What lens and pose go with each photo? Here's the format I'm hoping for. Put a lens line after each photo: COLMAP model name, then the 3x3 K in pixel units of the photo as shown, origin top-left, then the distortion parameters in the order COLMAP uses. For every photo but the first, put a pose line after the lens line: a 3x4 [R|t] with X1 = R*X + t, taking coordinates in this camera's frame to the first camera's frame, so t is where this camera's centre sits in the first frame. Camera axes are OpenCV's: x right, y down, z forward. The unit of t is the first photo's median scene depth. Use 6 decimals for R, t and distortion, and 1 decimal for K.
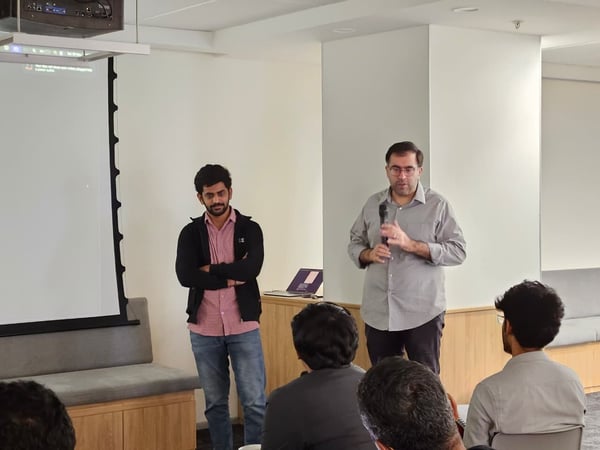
lens RADIAL K [[1119.6, 0, 317.7], [0, 1119.6, 207.3], [0, 0, 1]] dist [0.059072, 0.000000]
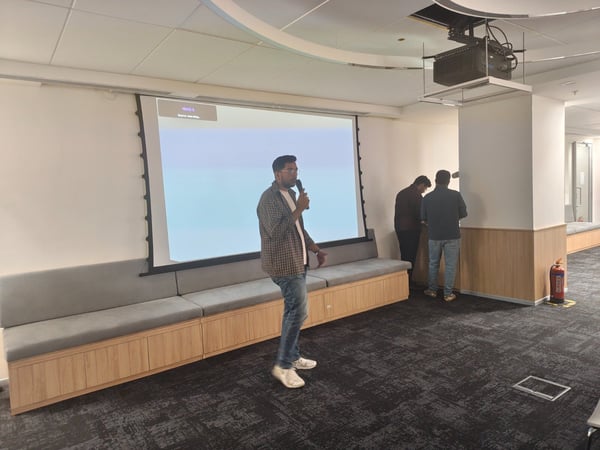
lens RADIAL K [[415.3, 0, 301.9], [0, 415.3, 215.5], [0, 0, 1]] dist [0.040035, -0.049236]
pose [[0.999142, -0.036220, -0.020094, -0.315605], [0.037134, 0.998198, 0.047142, 0.011171], [0.018350, -0.047847, 0.998686, 0.189582]]
